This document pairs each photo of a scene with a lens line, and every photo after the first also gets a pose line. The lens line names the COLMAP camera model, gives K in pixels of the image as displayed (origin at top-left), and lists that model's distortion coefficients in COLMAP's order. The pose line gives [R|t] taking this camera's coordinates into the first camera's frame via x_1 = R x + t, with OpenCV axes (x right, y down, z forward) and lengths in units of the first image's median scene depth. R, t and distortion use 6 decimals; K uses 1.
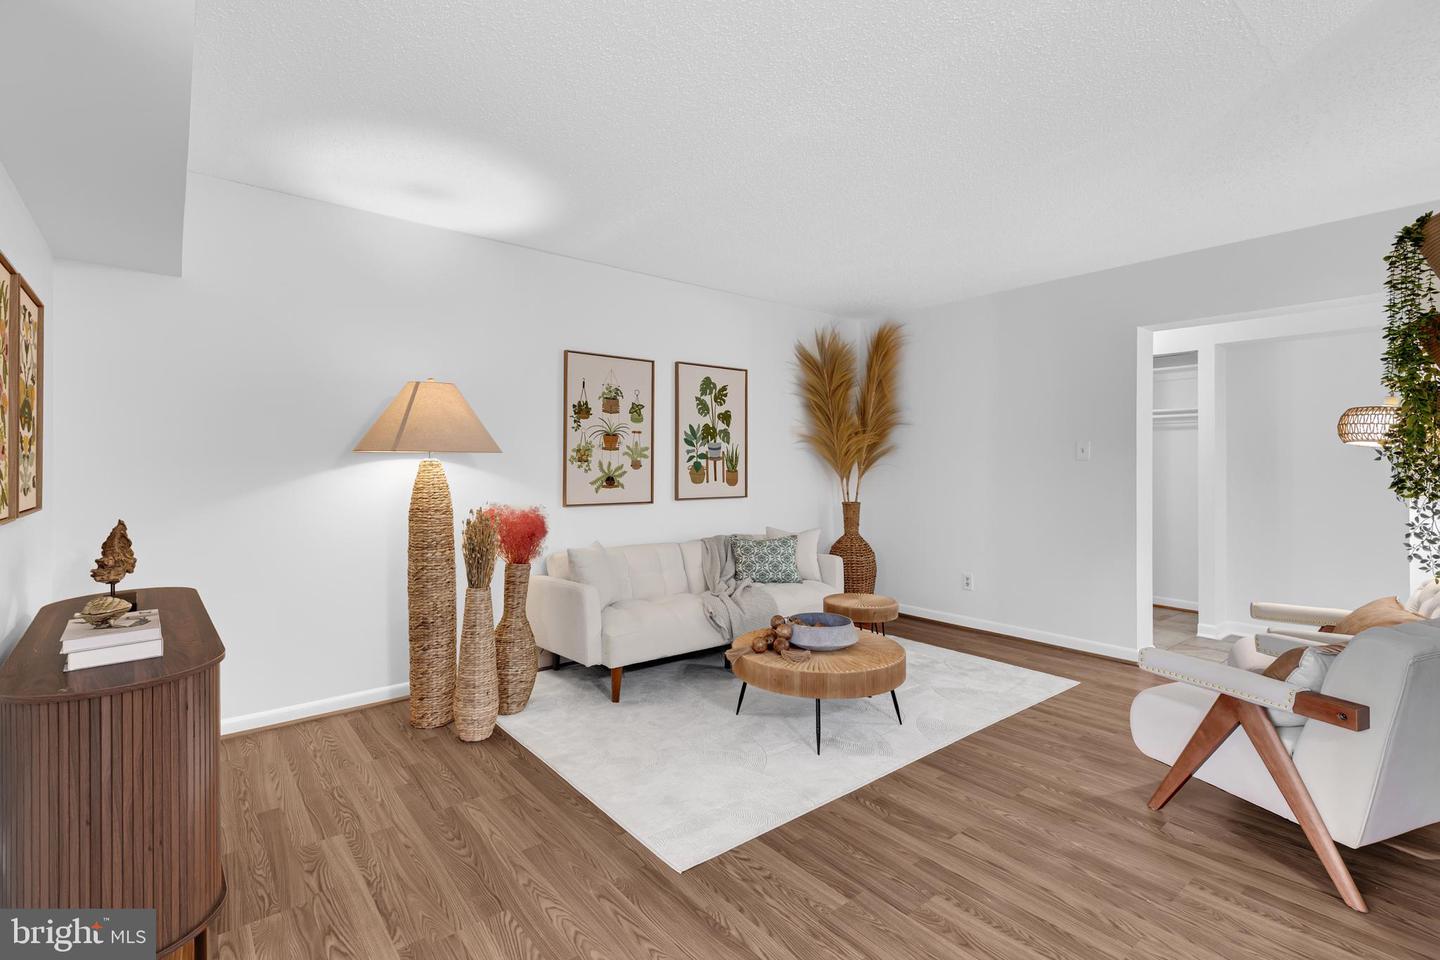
lens RADIAL K [[632.2, 0, 717.6], [0, 632.2, 461.5], [0, 0, 1]] dist [0.001113, 0.000379]
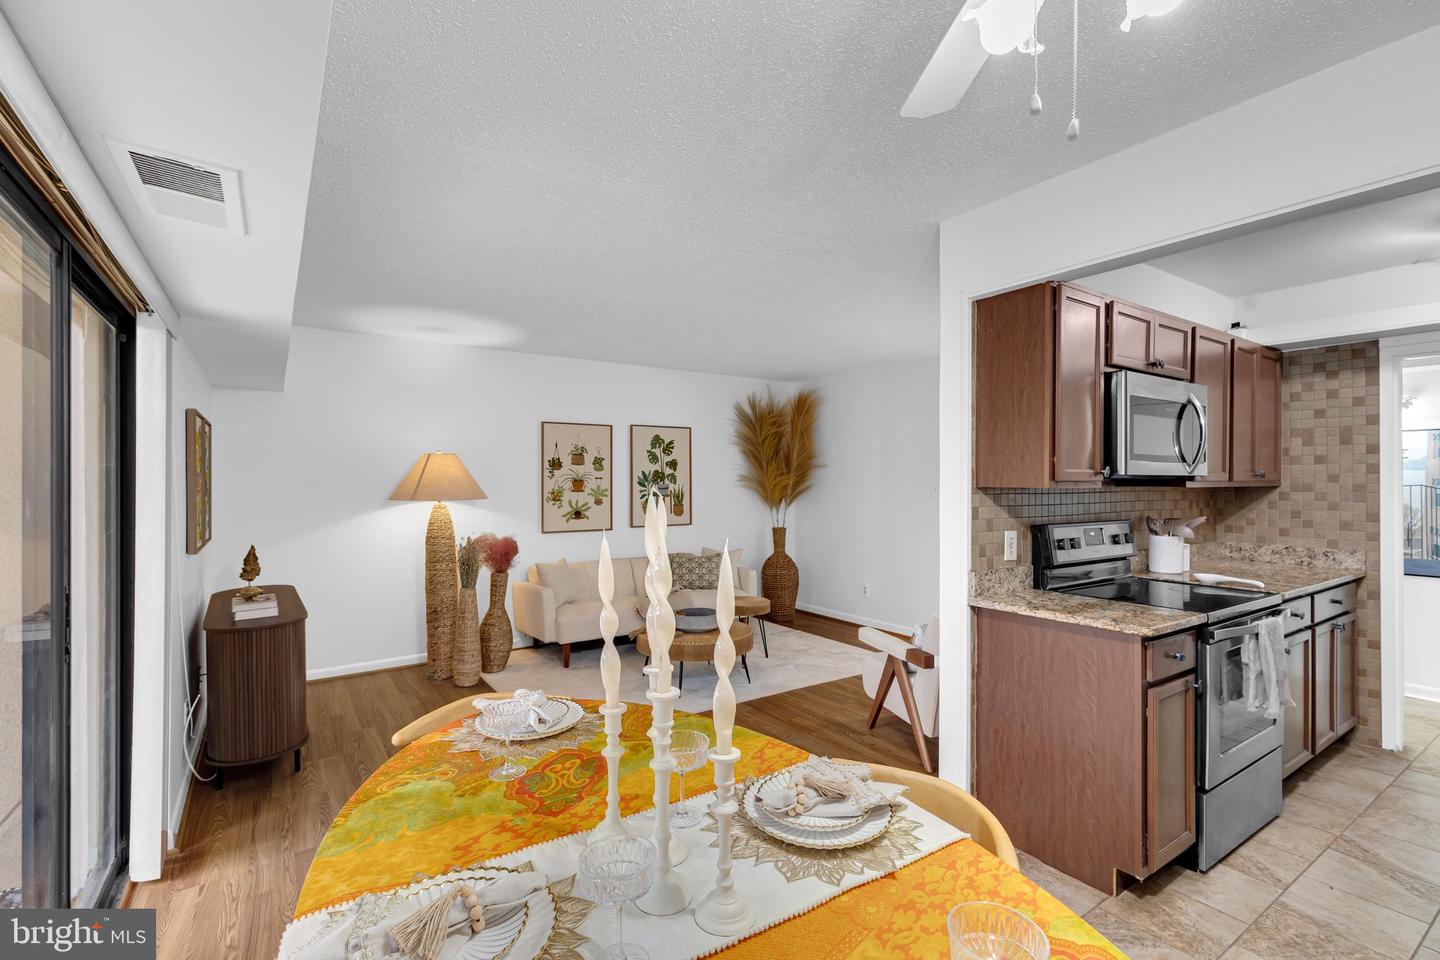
lens RADIAL K [[606.3, 0, 726.6], [0, 606.3, 482.5], [0, 0, 1]] dist [0.000940, 0.000122]
pose [[0.997540, -0.005257, -0.069902, 0.255897], [0.005494, 0.999980, 0.003202, -0.042237], [0.069884, -0.003578, 0.997549, -0.308824]]
